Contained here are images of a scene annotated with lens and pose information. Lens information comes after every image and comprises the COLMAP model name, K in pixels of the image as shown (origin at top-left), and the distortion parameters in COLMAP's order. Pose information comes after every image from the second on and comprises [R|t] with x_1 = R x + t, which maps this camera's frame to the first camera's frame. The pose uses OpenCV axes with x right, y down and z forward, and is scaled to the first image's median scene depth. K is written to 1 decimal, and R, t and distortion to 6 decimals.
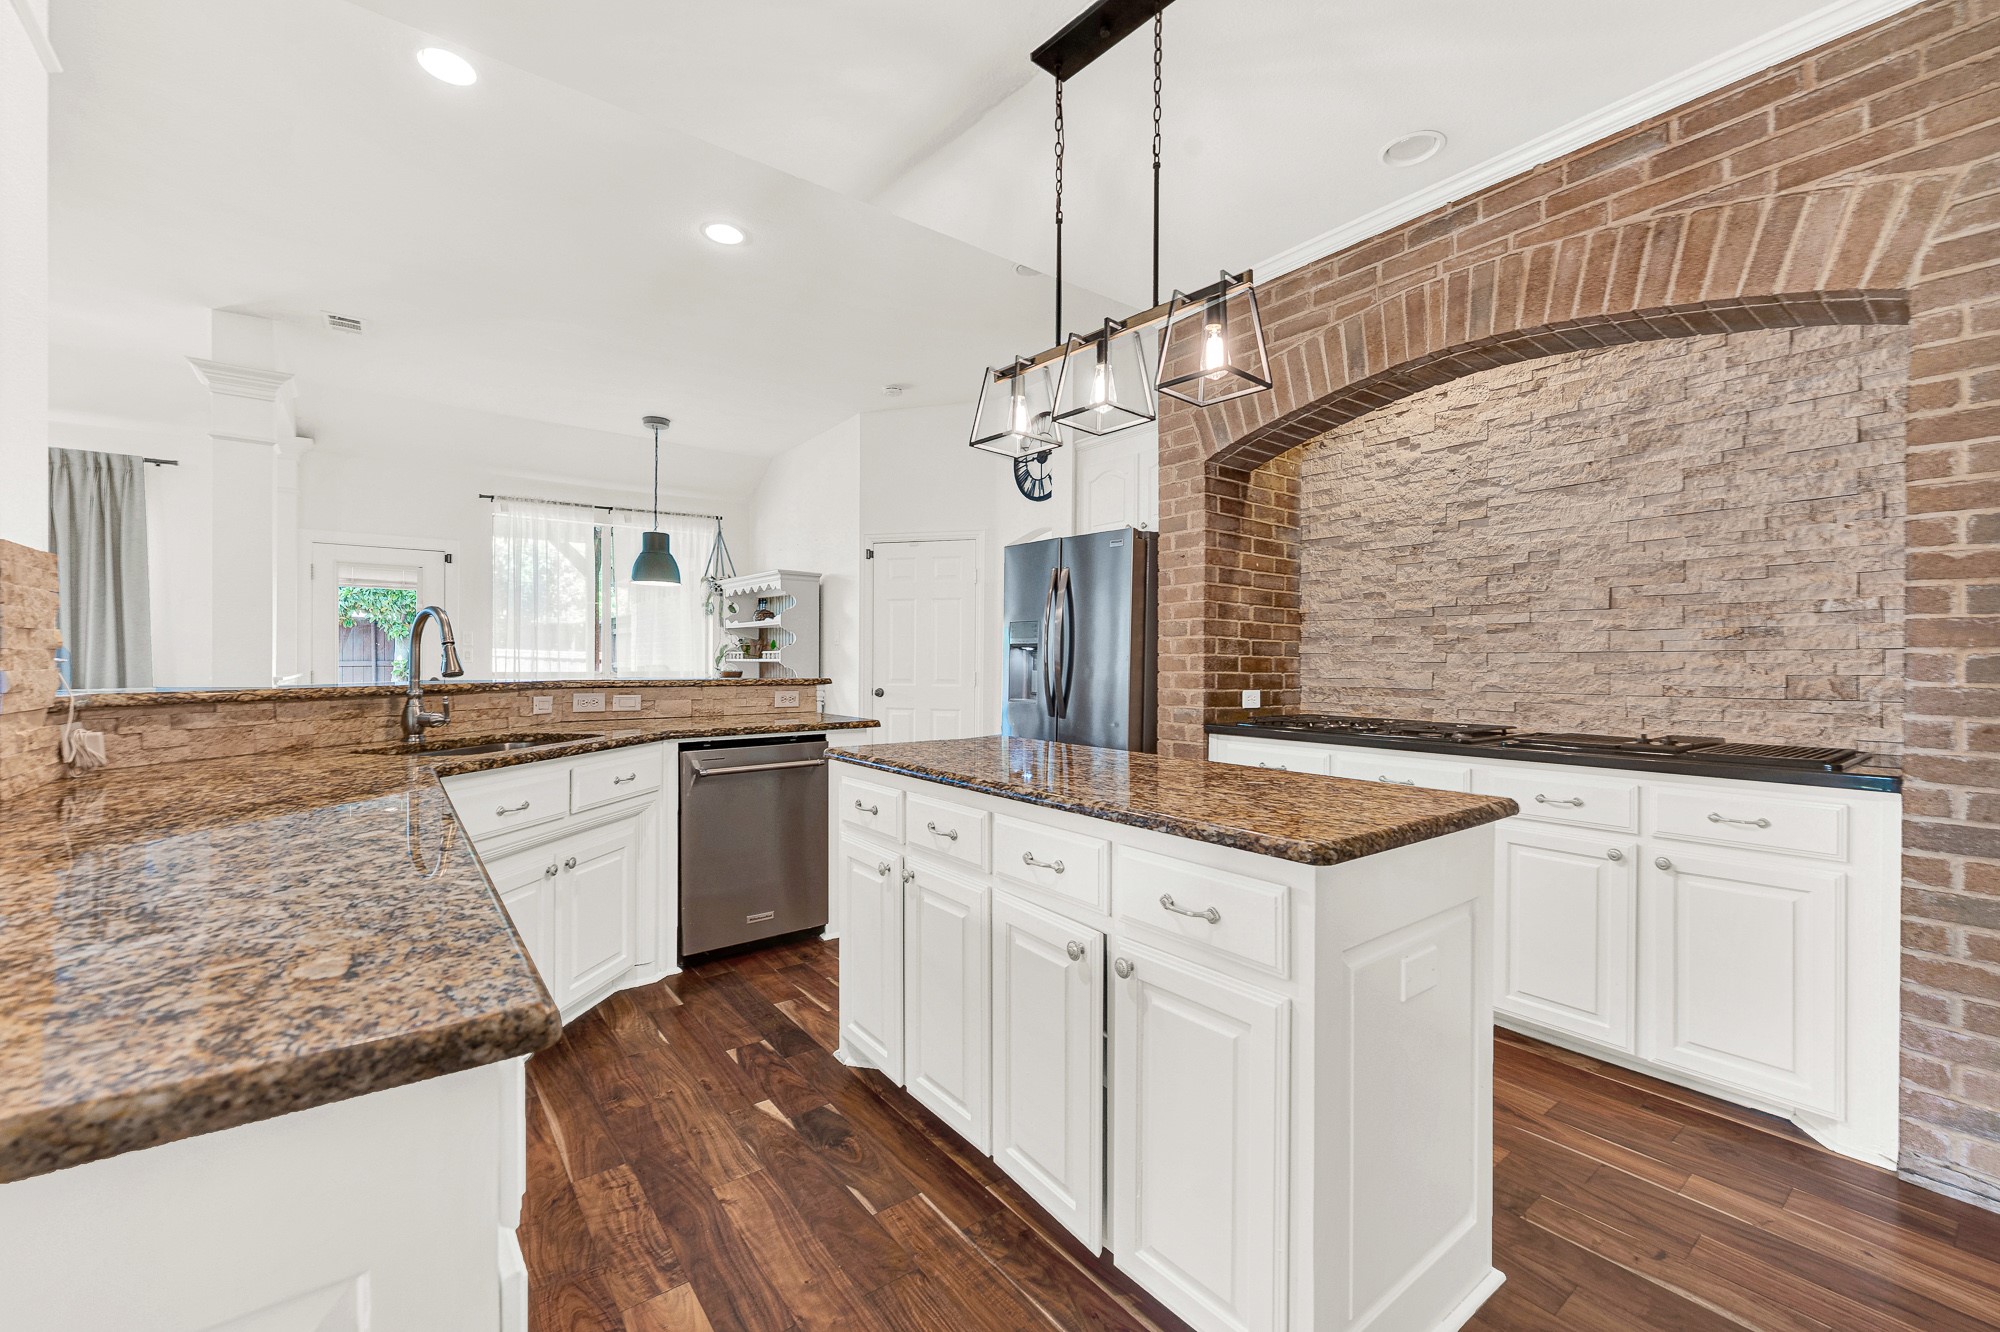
lens RADIAL K [[809.0, 0, 994.8], [0, 809.0, 660.9], [0, 0, 1]] dist [-0.013496, 0.000185]
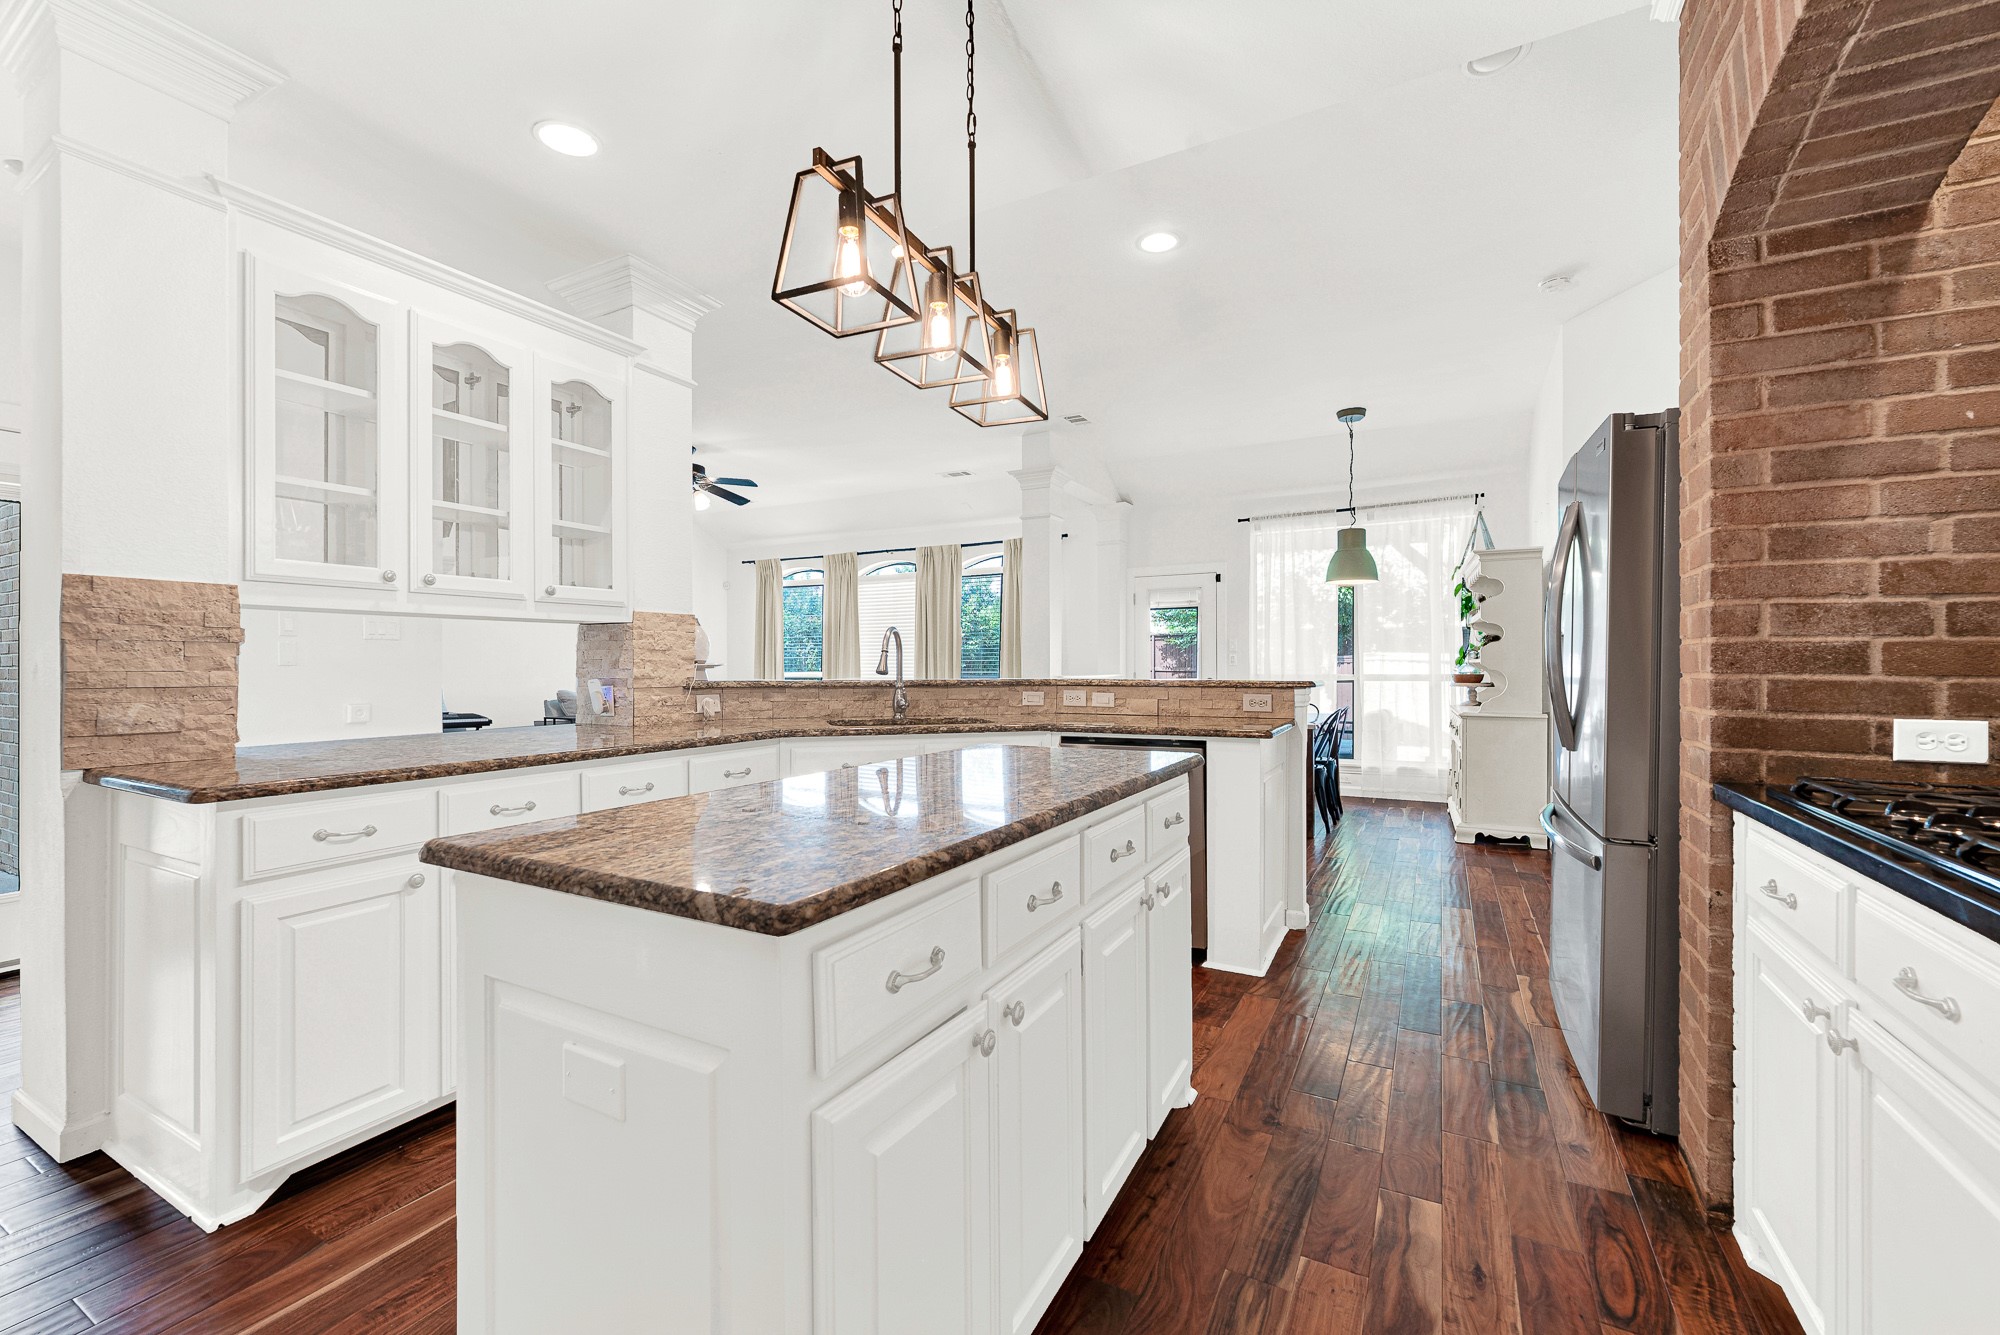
lens RADIAL K [[809.0, 0, 994.8], [0, 809.0, 662.4], [0, 0, 1]] dist [-0.013496, 0.000185]
pose [[0.404638, -0.009028, -0.914432, 0.509577], [0.006666, 0.999954, -0.006923, 0.006423], [0.914453, -0.003295, 0.404680, 0.397801]]
